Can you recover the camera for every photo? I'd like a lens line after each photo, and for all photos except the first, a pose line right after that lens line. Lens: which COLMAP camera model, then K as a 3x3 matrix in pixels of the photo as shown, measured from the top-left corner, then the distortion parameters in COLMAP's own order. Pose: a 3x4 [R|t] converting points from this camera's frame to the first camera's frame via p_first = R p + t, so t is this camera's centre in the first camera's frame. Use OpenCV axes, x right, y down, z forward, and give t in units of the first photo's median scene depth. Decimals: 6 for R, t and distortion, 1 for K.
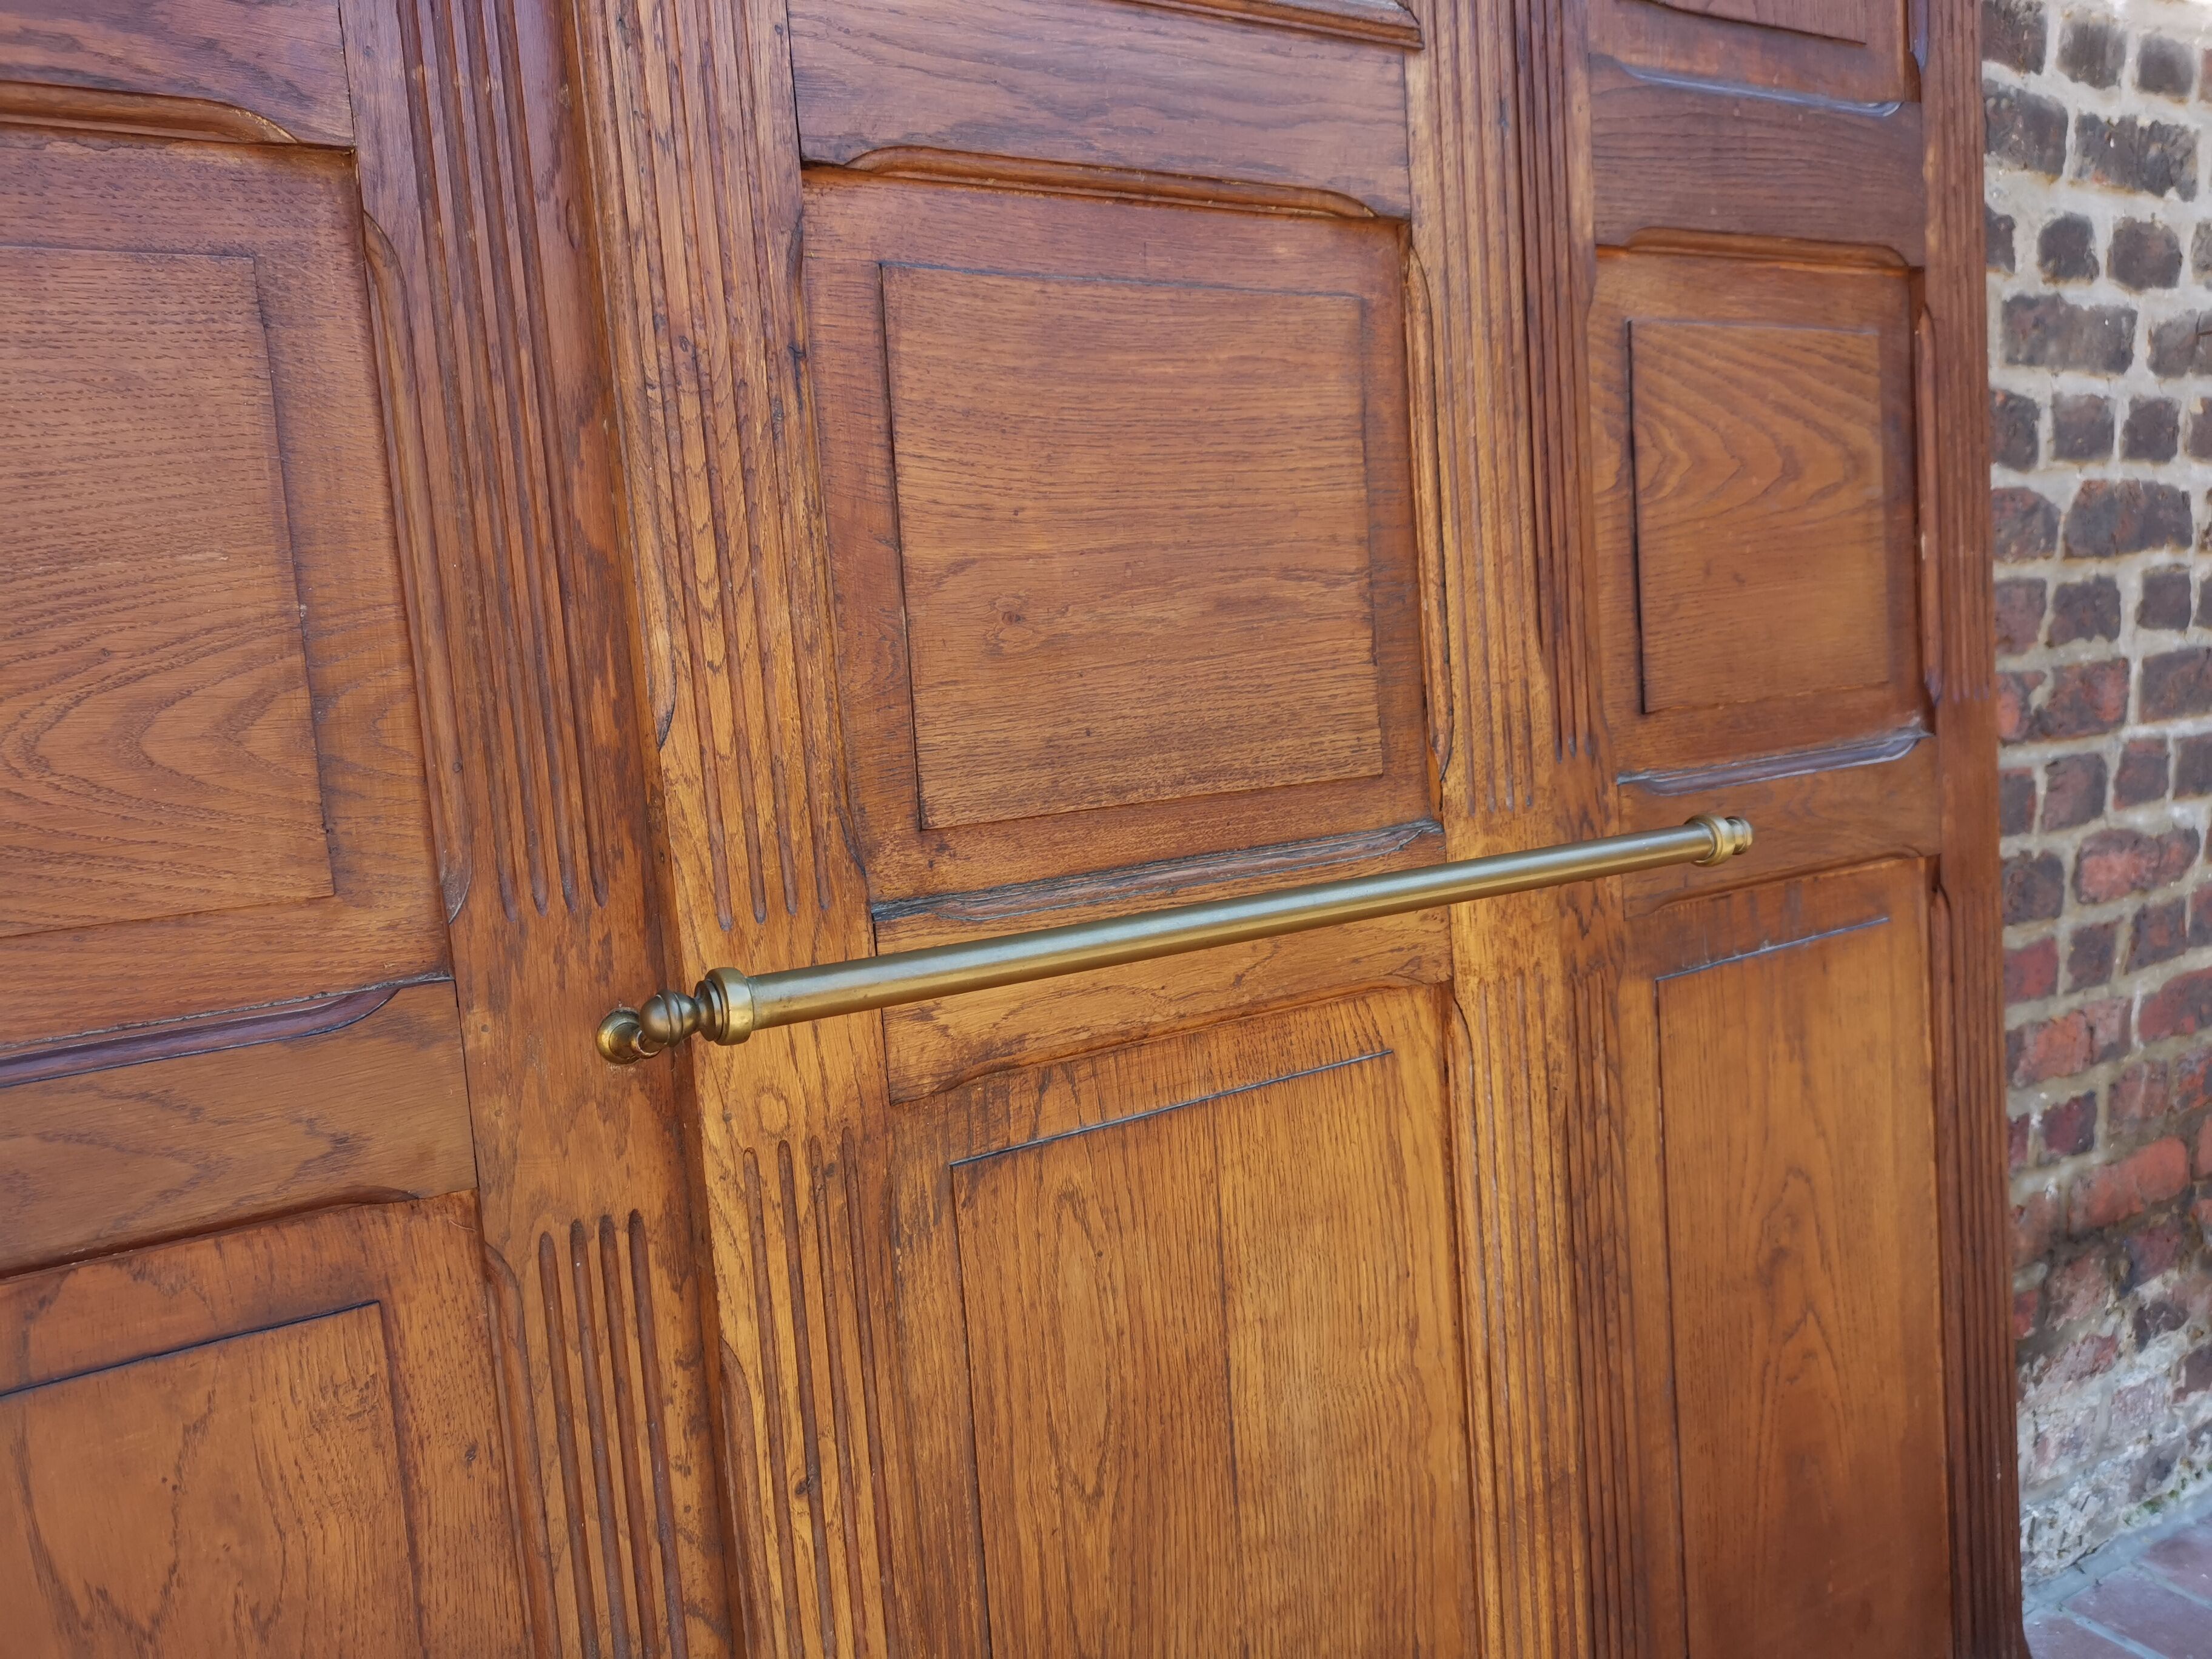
lens RADIAL K [[1709.2, 0, 1111.1], [0, 1709.2, 826.5], [0, 0, 1]] dist [0.059181, -0.073781]
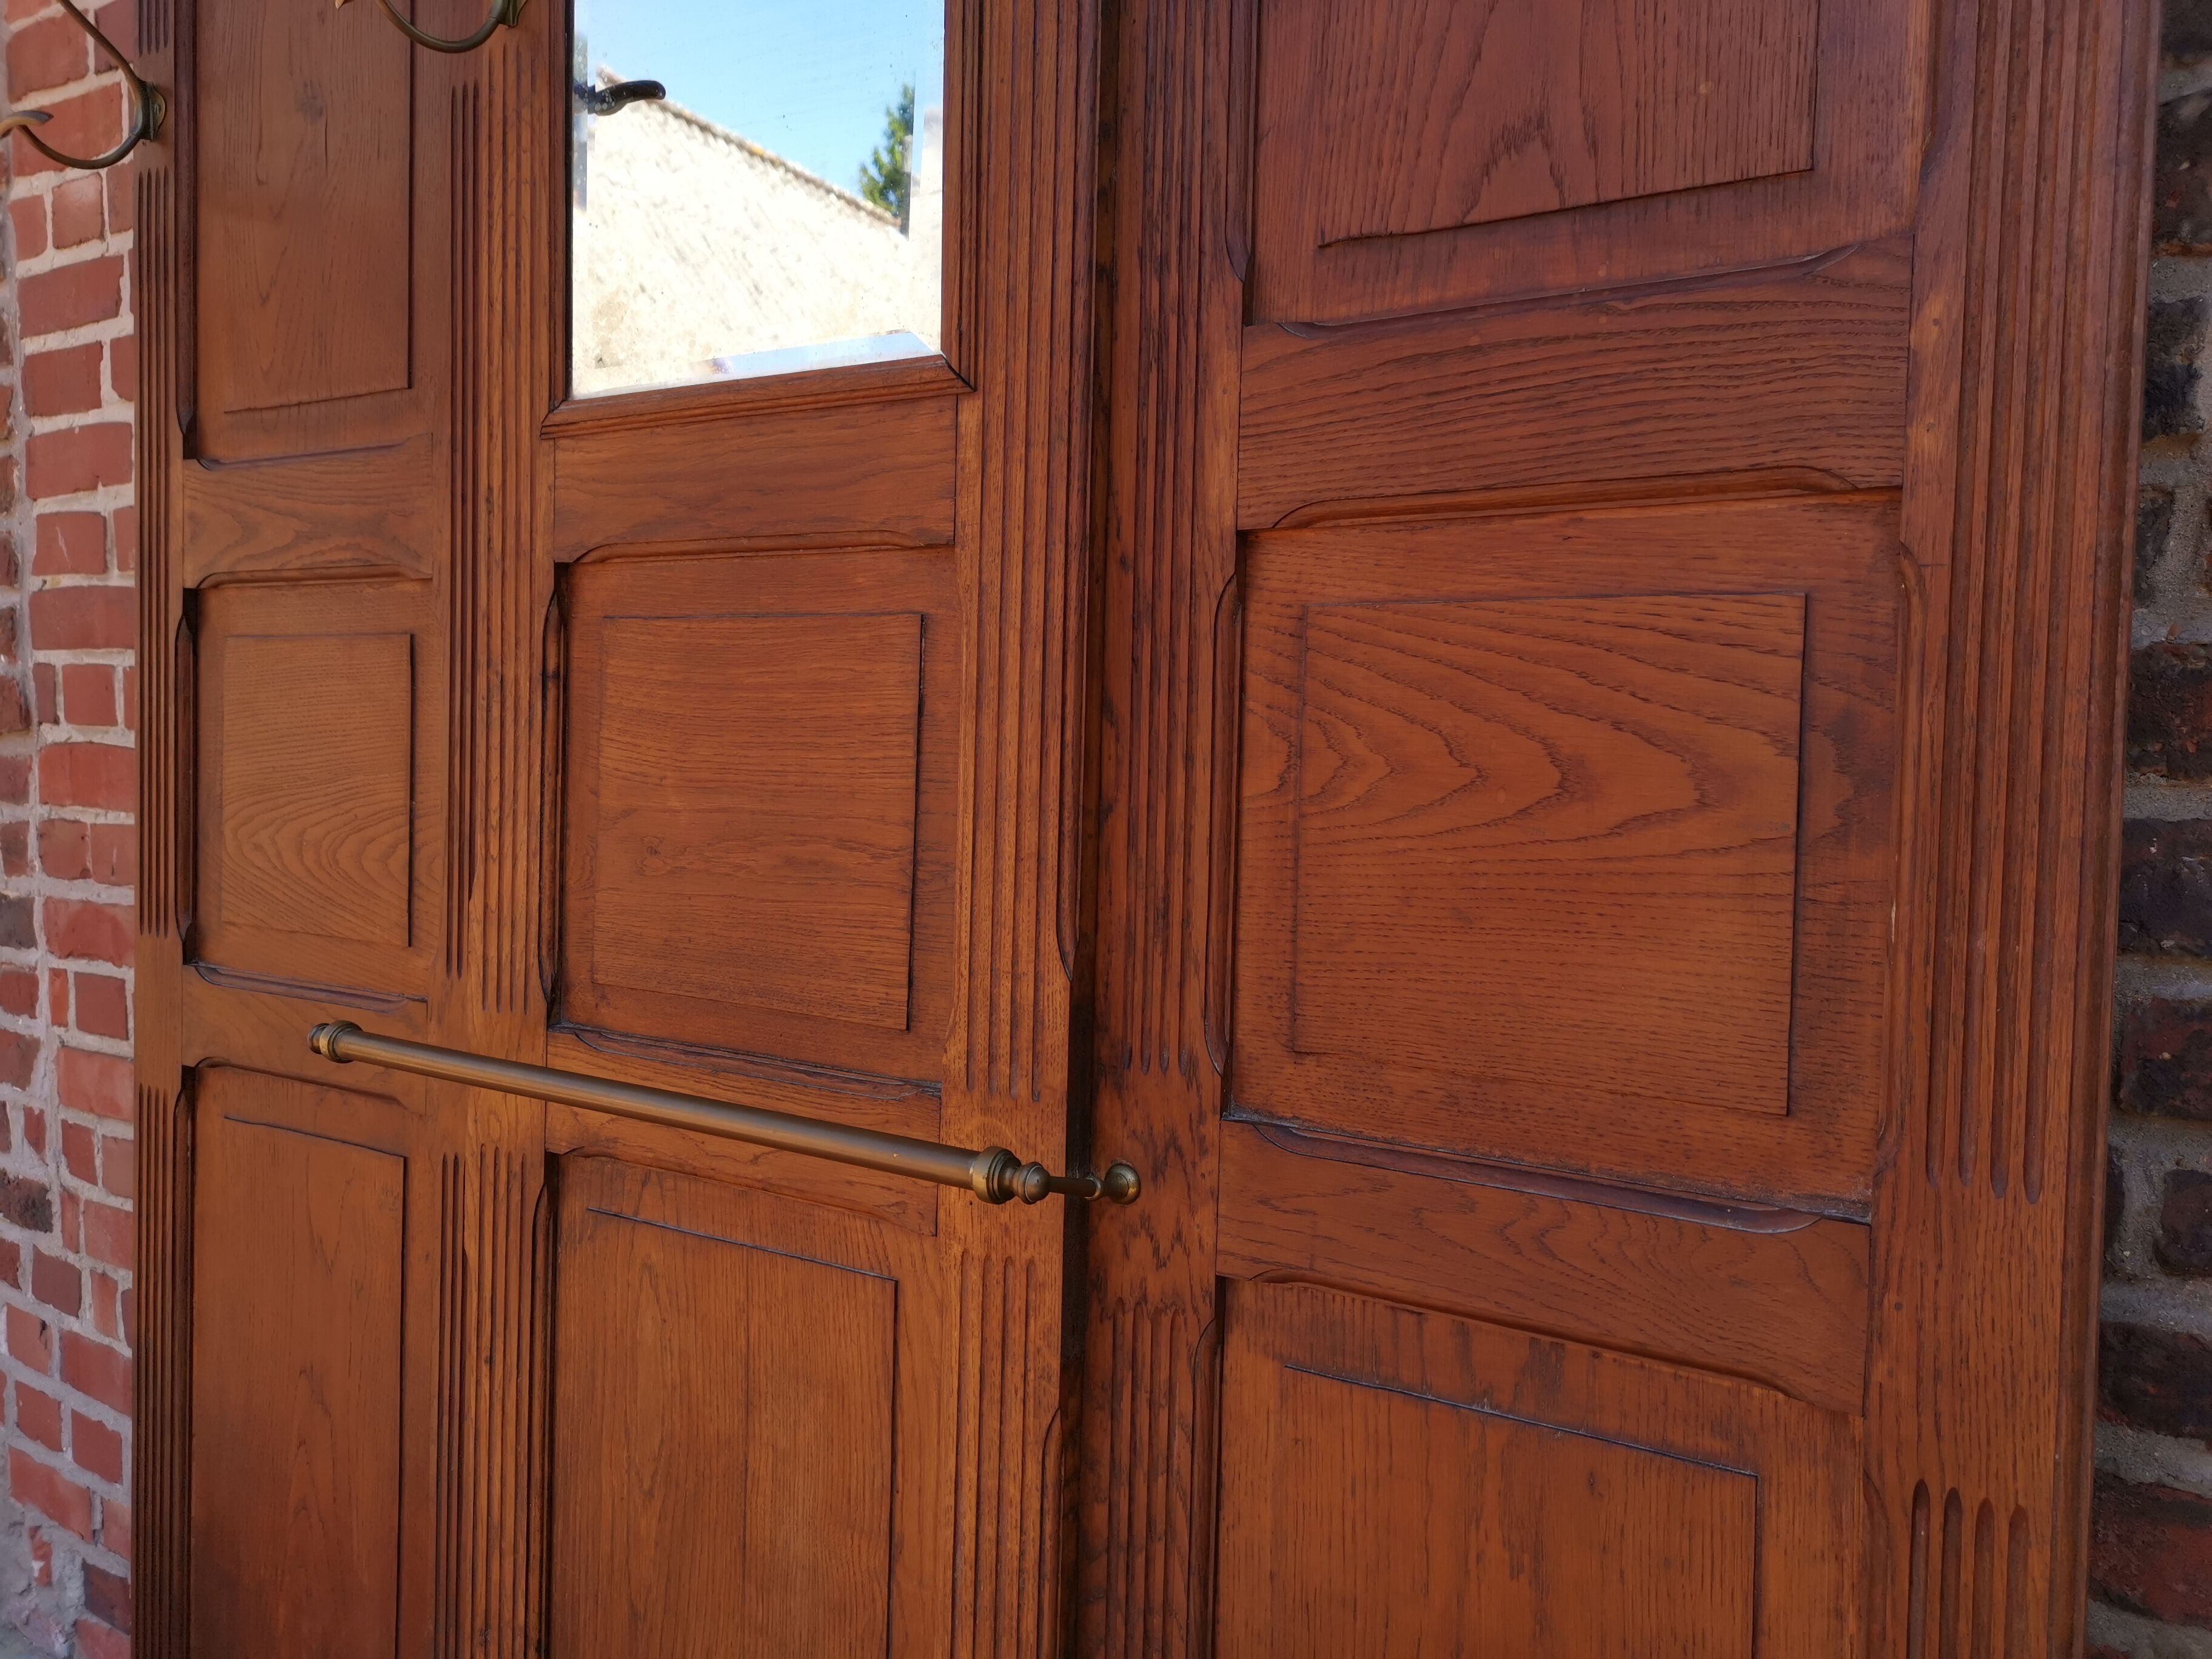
lens RADIAL K [[1701.2, 0, 1107.4], [0, 1701.2, 829.5], [0, 0, 1]] dist [0.058782, -0.073543]
pose [[0.413556, 0.120282, -0.902498, 1.179312], [-0.159960, 0.985416, 0.058033, -0.240883], [0.896317, 0.120364, 0.426765, 0.616658]]
